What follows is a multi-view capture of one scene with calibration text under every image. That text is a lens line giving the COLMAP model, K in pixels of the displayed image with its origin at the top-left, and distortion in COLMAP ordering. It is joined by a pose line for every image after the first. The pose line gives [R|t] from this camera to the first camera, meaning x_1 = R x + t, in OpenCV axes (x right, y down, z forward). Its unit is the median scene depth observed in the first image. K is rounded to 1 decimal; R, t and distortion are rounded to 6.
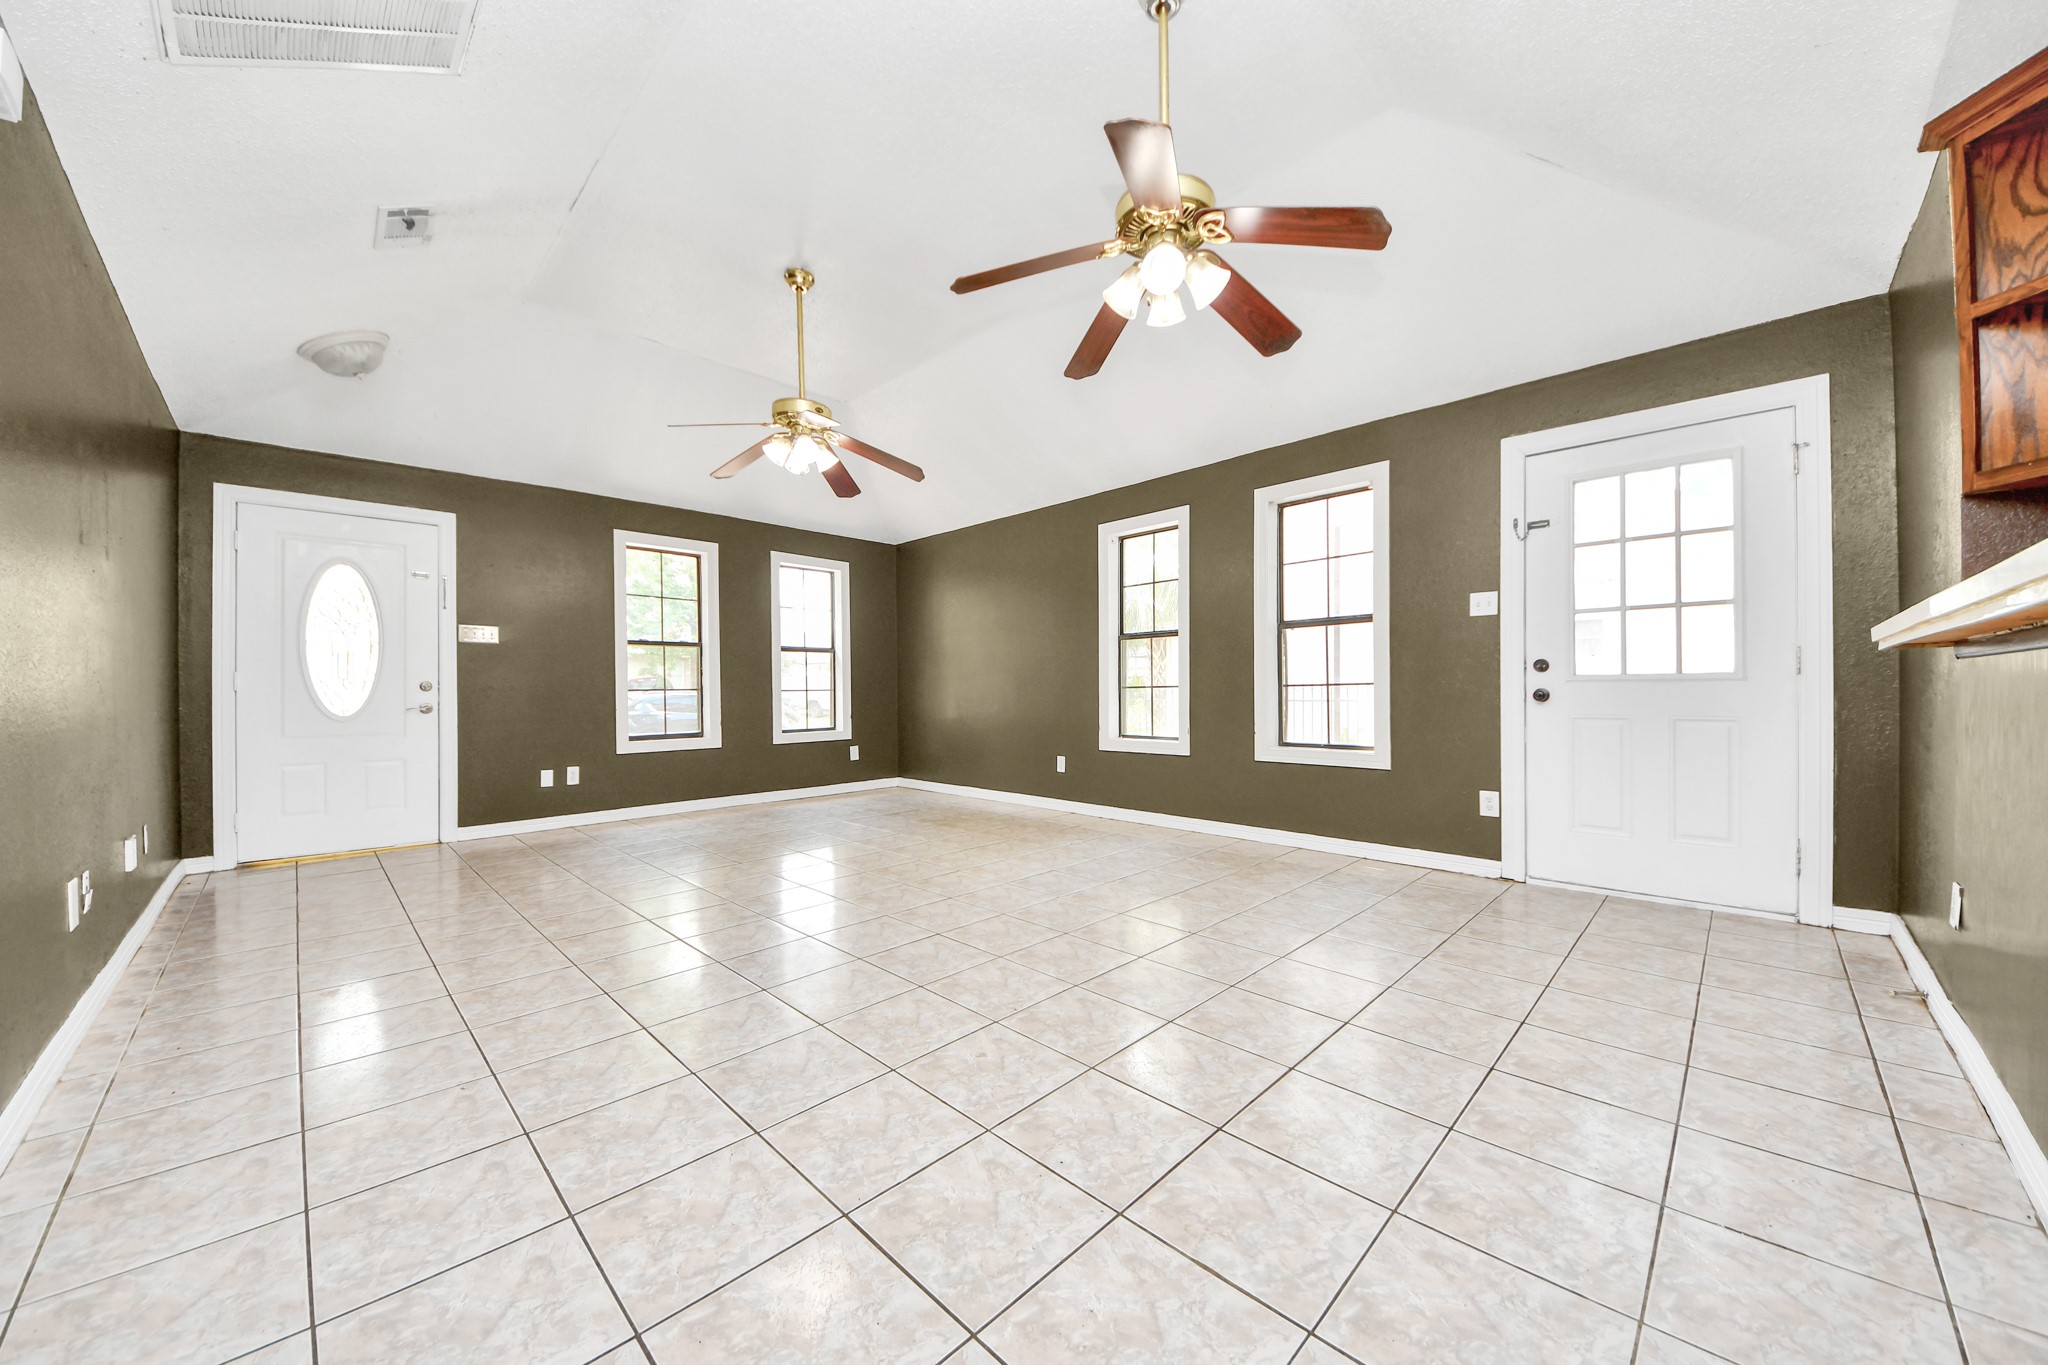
lens RADIAL K [[720.5, 0, 1006.7], [0, 720.5, 692.1], [0, 0, 1]] dist [0.027954, -0.016341]
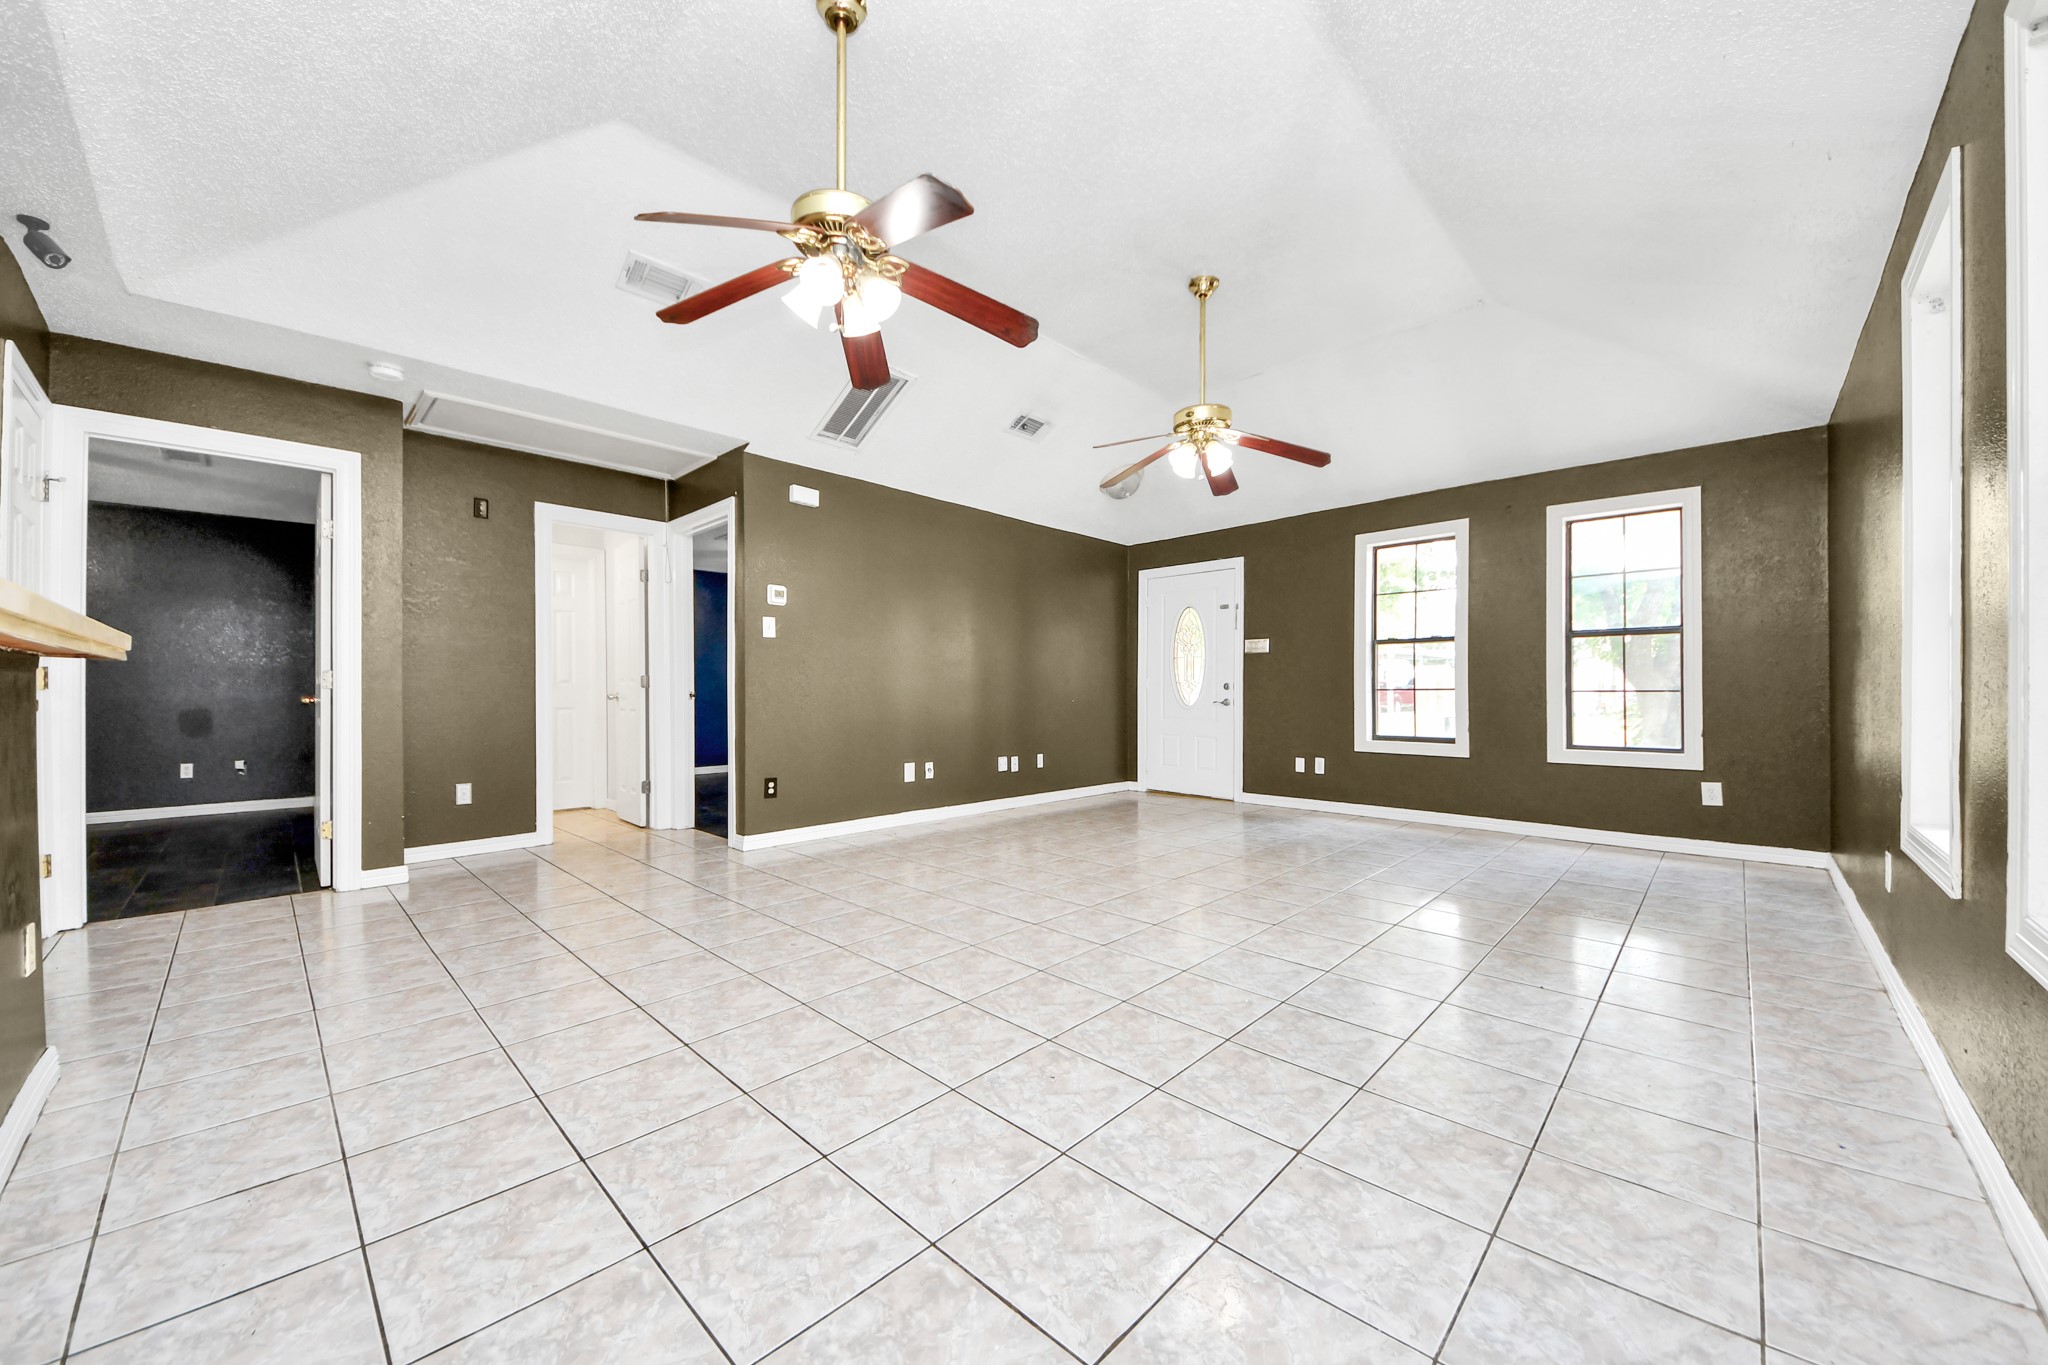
lens RADIAL K [[749.6, 0, 1025.6], [0, 749.6, 703.7], [0, 0, 1]] dist [0.000711, -0.018619]
pose [[0.036476, 0.022240, -0.999087, 0.557198], [-0.014354, 0.999661, 0.021729, 0.003047], [0.999231, 0.013548, 0.036783, 0.546462]]
